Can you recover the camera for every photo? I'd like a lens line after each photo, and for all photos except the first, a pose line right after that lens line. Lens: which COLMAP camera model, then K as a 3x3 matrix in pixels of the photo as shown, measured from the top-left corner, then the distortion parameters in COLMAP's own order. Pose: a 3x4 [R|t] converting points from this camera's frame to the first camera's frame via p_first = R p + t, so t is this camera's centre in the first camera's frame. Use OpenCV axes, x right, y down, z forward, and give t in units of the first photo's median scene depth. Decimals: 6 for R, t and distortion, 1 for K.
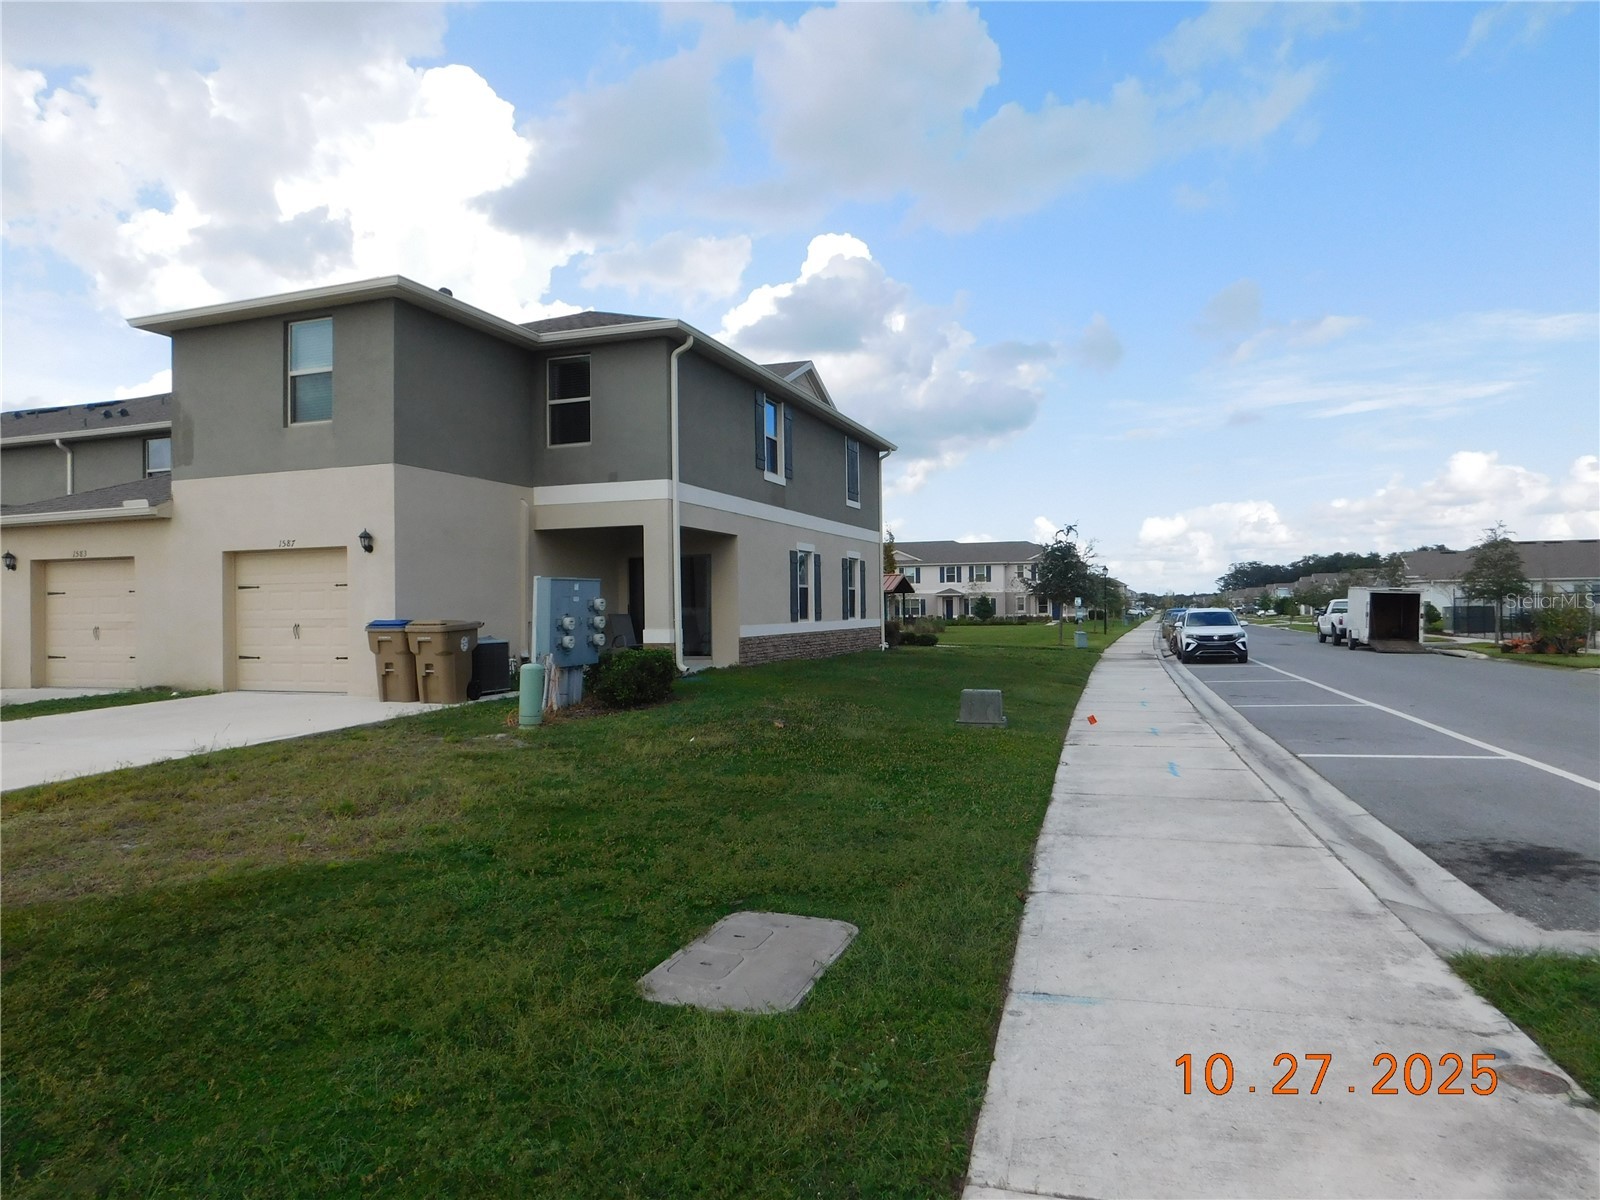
lens RADIAL K [[1044.2, 0, 800.0], [0, 1044.2, 600.0], [0, 0, 1]] dist [-0.093646, 0.069193]
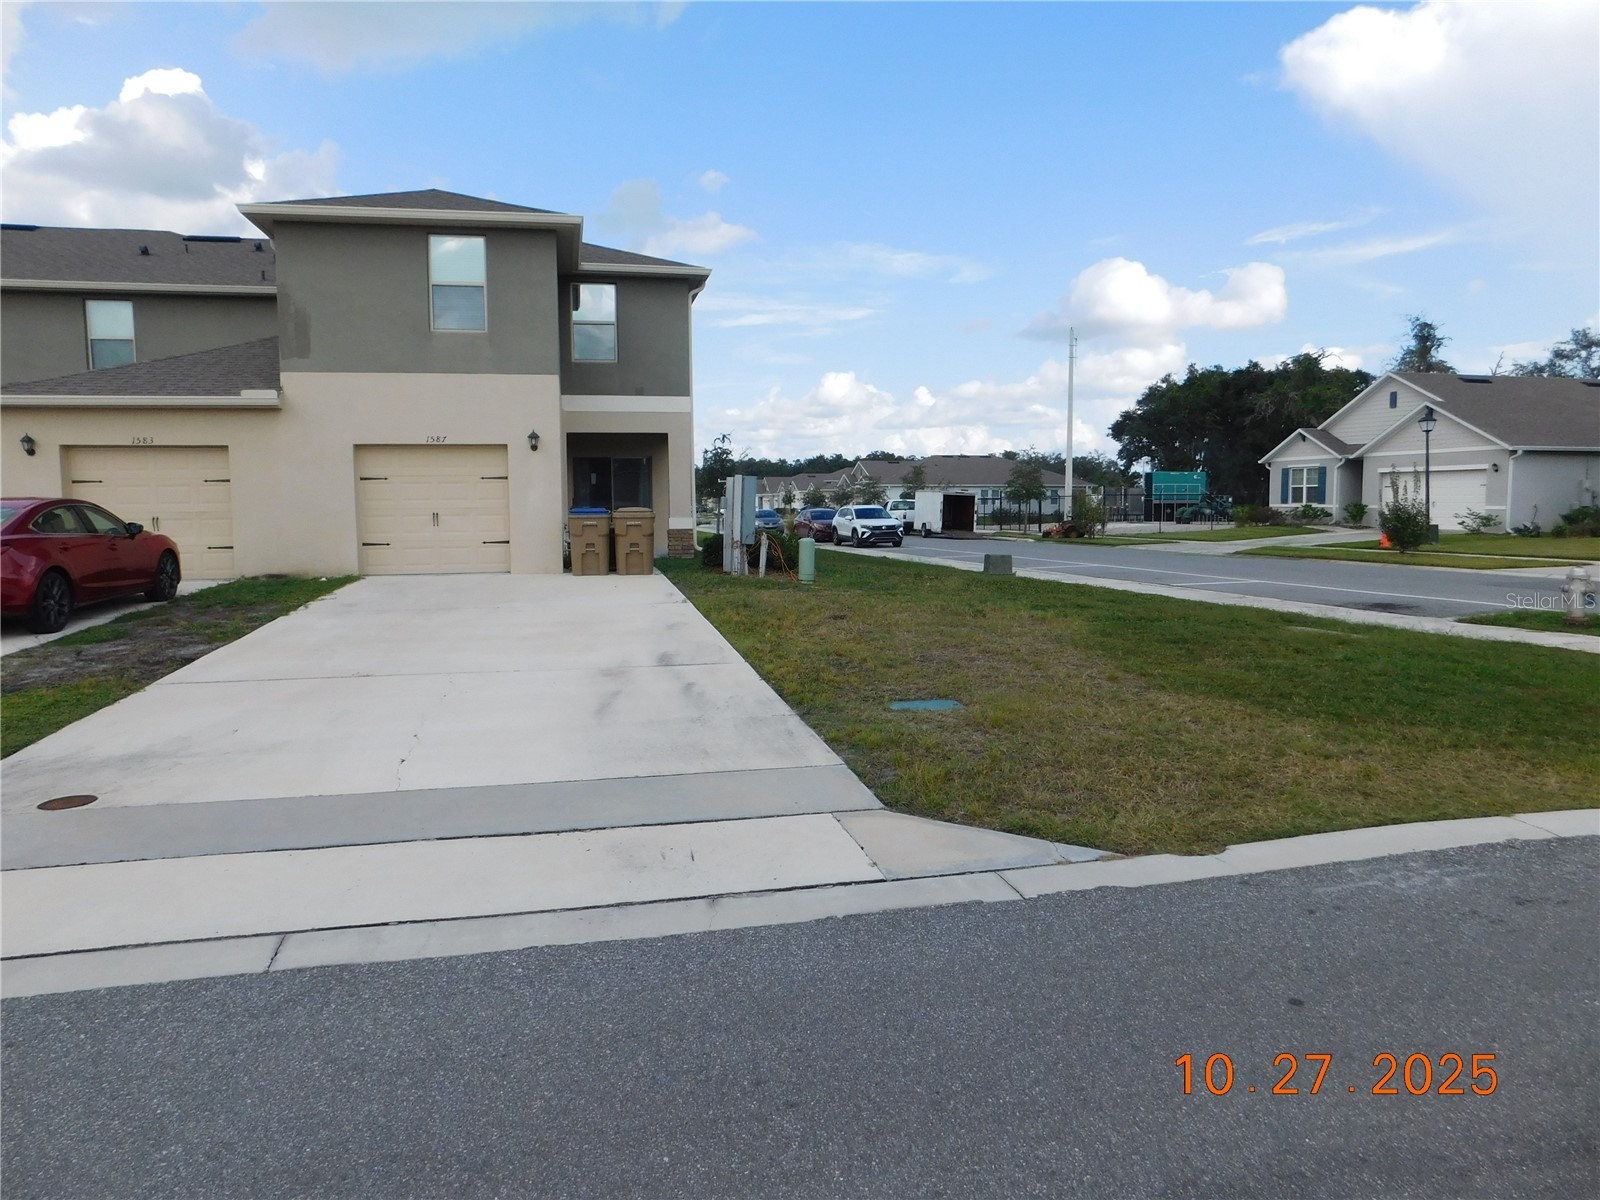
lens RADIAL K [[1046.9, 0, 774.0], [0, 1046.9, 596.7], [0, 0, 1]] dist [0.000758, -0.036622]
pose [[0.868941, -0.039533, 0.493335, -0.573116], [-0.005874, 0.995911, 0.090152, 0.007638], [-0.494882, -0.081234, 0.865155, -0.130484]]
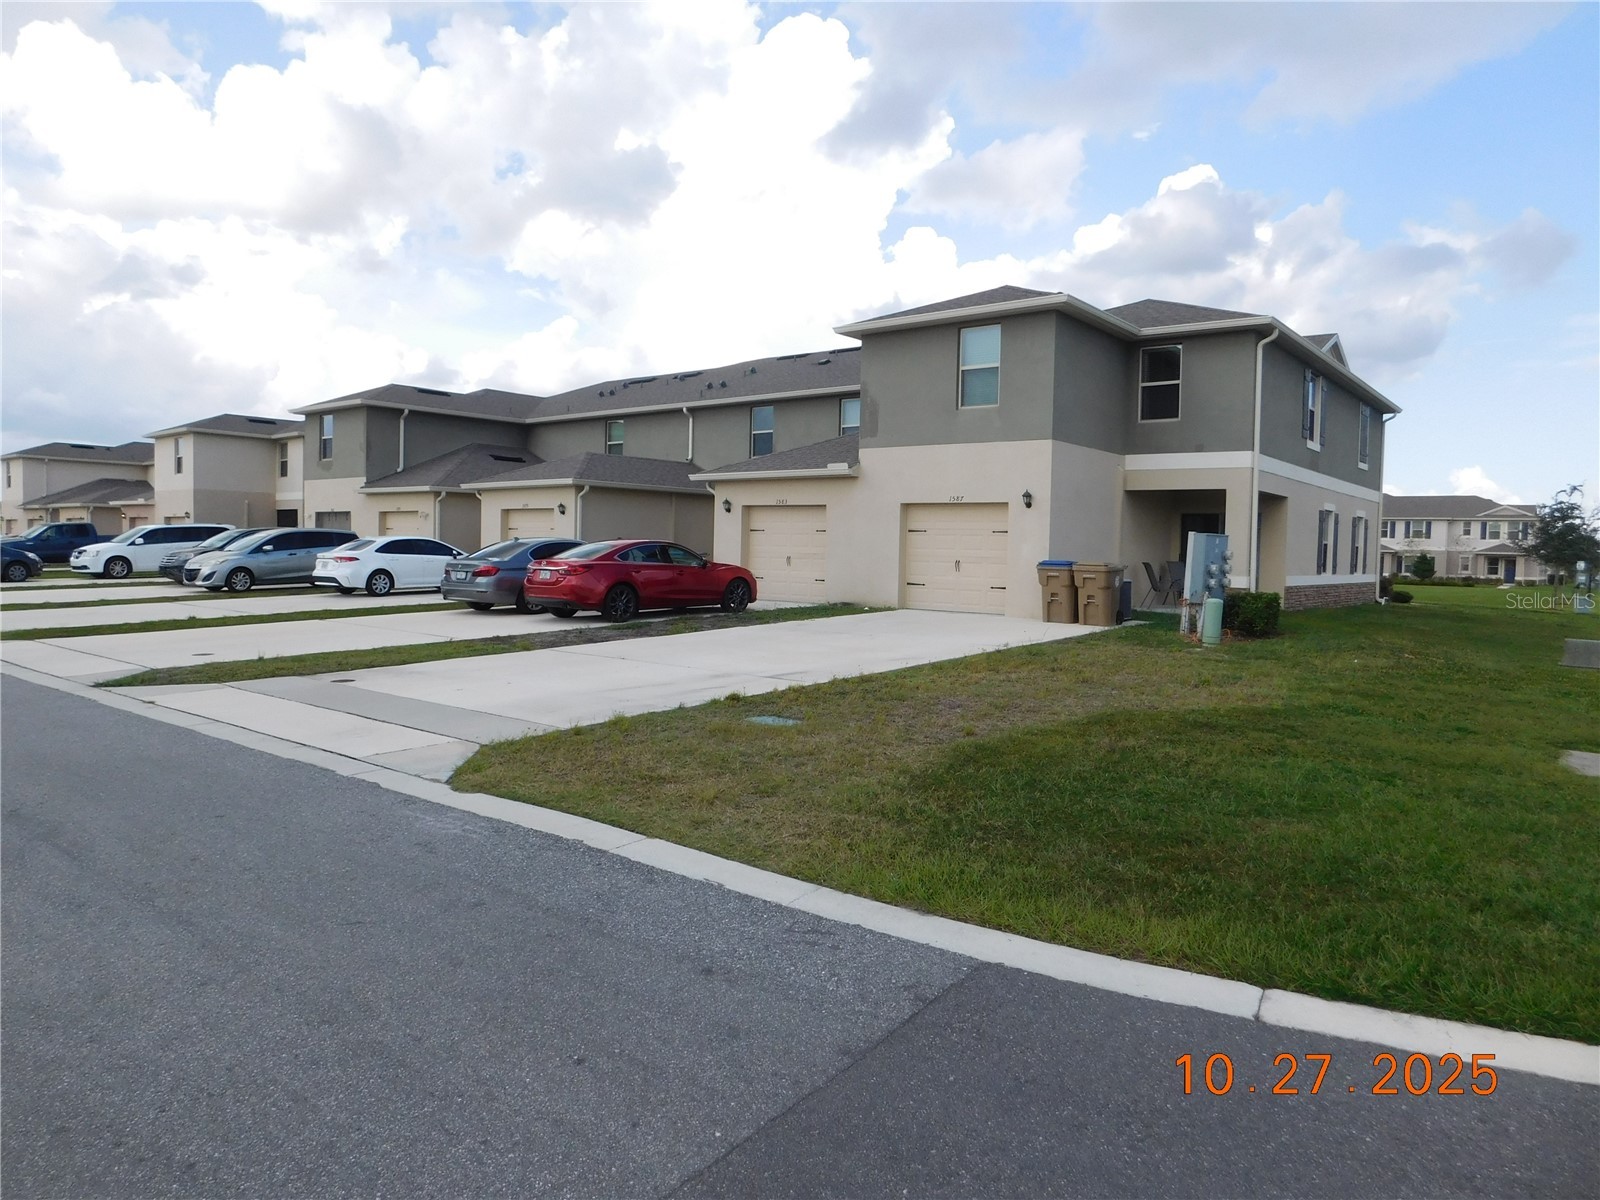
lens RADIAL K [[1044.2, 0, 800.0], [0, 1044.2, 600.0], [0, 0, 1]] dist [-0.093646, 0.069193]
pose [[0.939109, 0.050880, -0.339833, -0.175677], [-0.032047, 0.997635, 0.060805, -0.000450], [0.342123, -0.046212, 0.938518, -0.249965]]
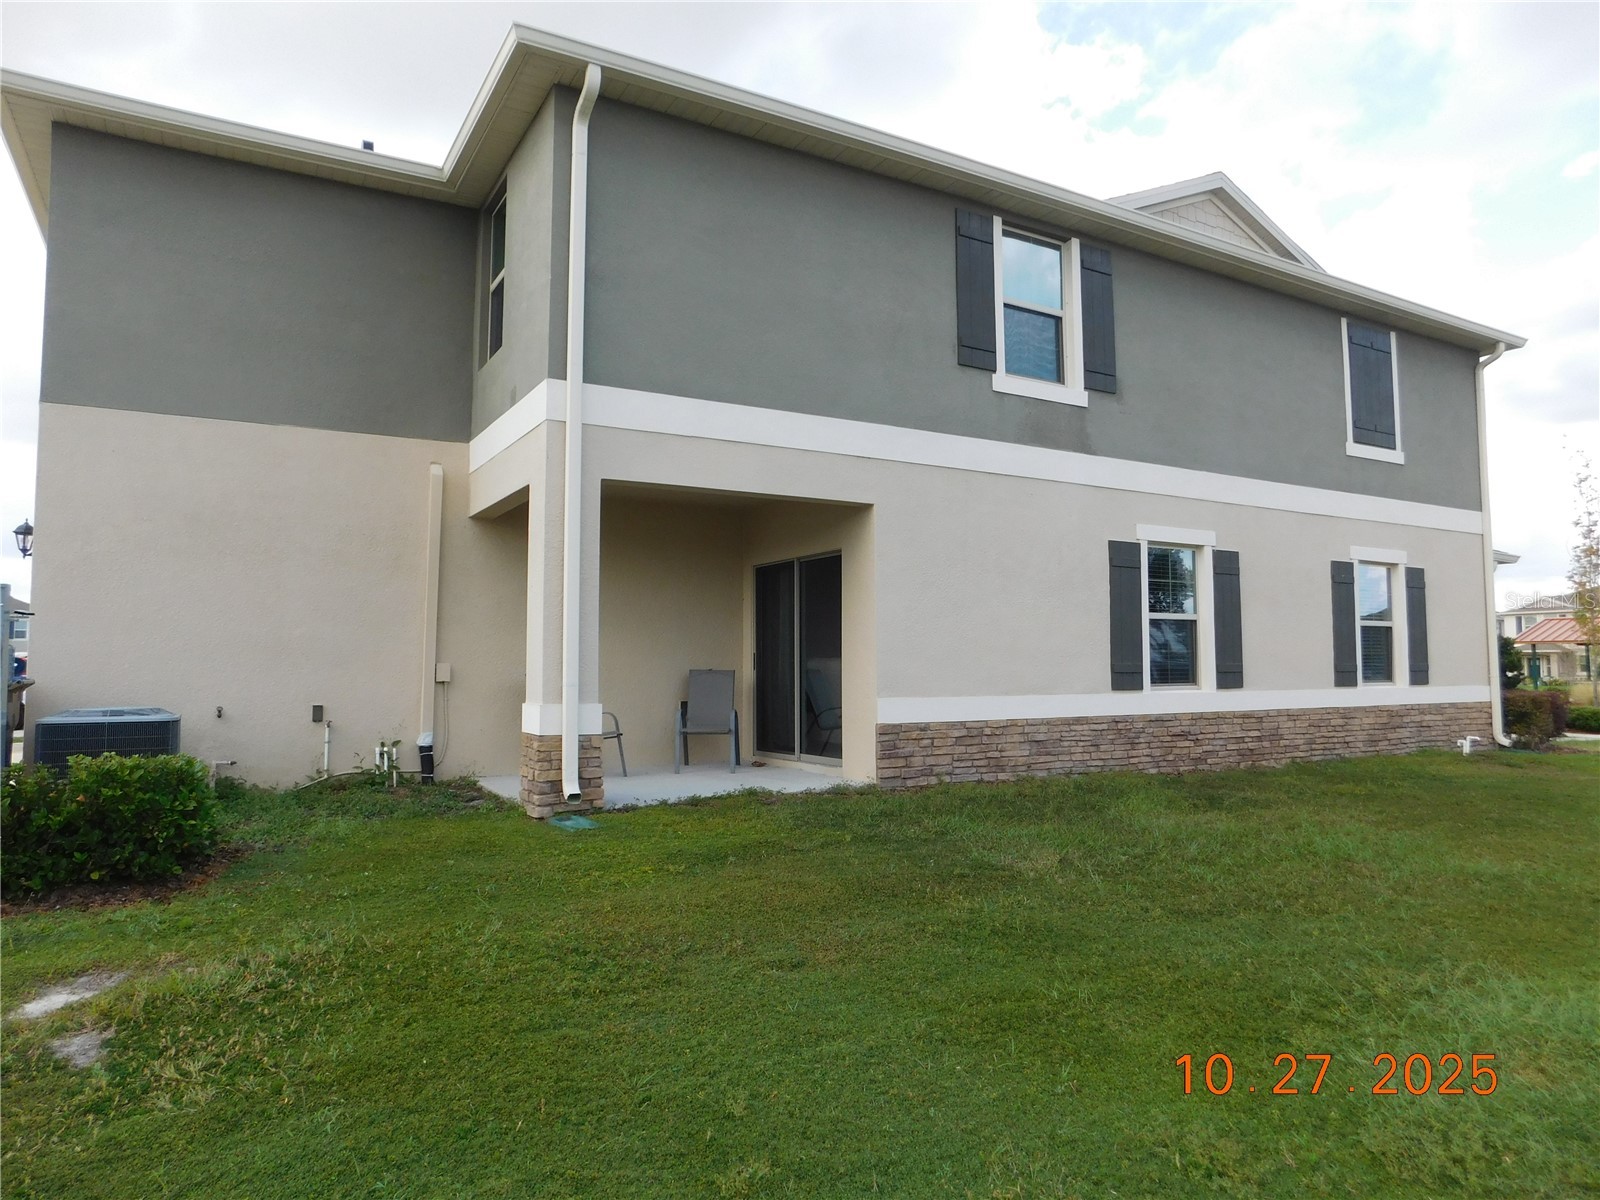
lens RADIAL K [[1044.2, 0, 800.0], [0, 1044.2, 600.0], [0, 0, 1]] dist [-0.093646, 0.069193]
pose [[0.752941, -0.029062, -0.657446, 0.220761], [-0.005129, 0.998735, -0.050022, 0.004408], [0.658068, 0.041036, 0.751840, 0.629345]]
